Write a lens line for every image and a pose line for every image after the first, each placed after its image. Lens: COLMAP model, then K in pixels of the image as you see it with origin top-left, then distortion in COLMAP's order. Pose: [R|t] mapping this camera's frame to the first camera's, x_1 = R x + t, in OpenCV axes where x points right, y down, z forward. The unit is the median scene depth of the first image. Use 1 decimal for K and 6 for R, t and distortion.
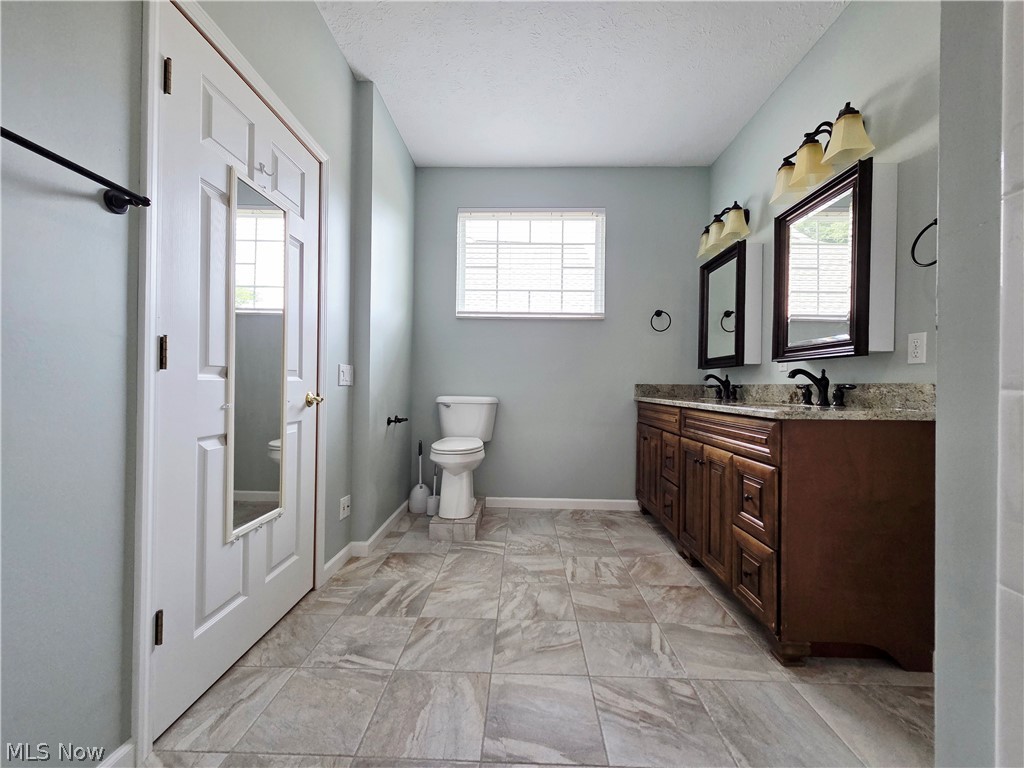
lens RADIAL K [[417.6, 0, 513.3], [0, 417.6, 384.2], [0, 0, 1]] dist [0.001962, 0.000044]
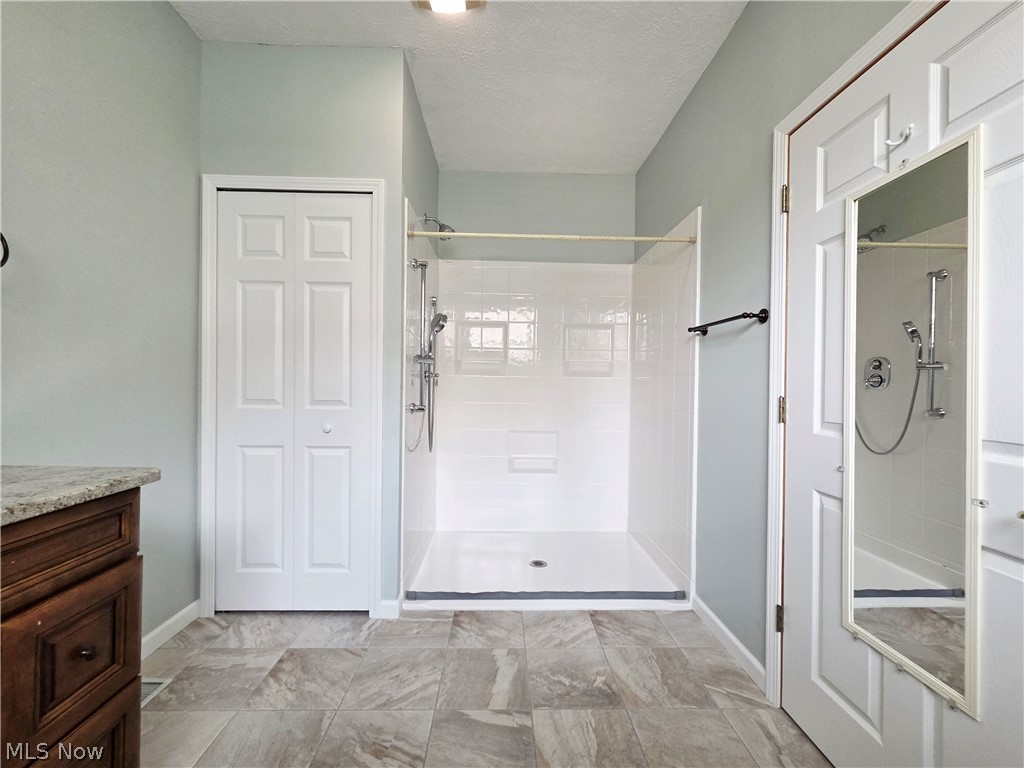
lens RADIAL K [[417.6, 0, 510.6], [0, 417.6, 383.9], [0, 0, 1]] dist [0.001962, 0.000044]
pose [[-0.998444, -0.028550, -0.047908, 0.074458], [-0.028443, 0.999591, -0.002910, -0.119419], [0.047972, -0.001543, -0.998847, 2.139446]]
